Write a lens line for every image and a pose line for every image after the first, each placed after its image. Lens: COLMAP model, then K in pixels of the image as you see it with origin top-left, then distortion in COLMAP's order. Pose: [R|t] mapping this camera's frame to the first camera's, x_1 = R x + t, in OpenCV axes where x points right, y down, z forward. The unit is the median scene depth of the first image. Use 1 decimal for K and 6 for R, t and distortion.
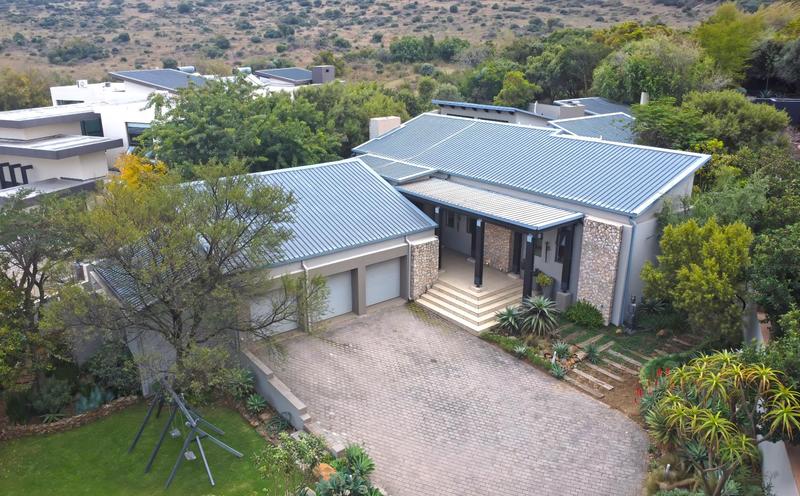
lens RADIAL K [[602.1, 0, 383.8], [0, 602.1, 247.0], [0, 0, 1]] dist [-0.029663, 0.002482]
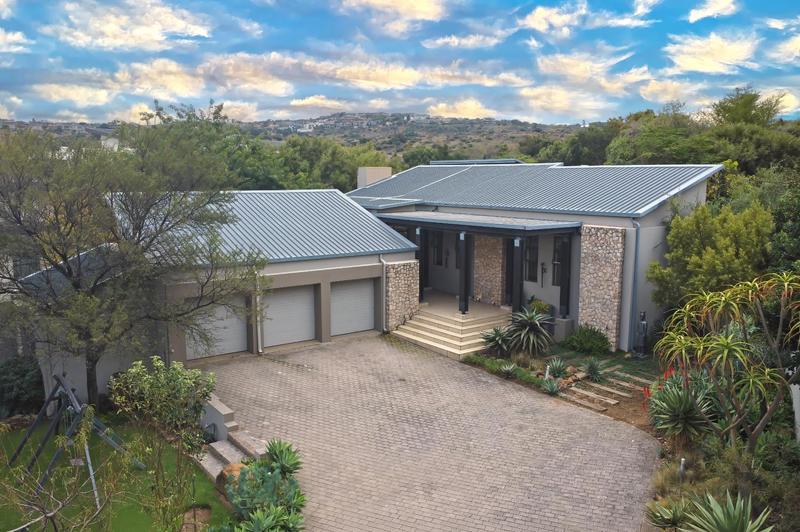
lens RADIAL K [[639.6, 0, 400.0], [0, 639.6, 266.0], [0, 0, 1]] dist [-0.026261, -0.005121]
pose [[0.999936, 0.010353, -0.004658, 0.077205], [-0.011023, 0.983512, -0.180507, 0.181751], [0.002712, 0.180546, 0.983563, 0.102306]]
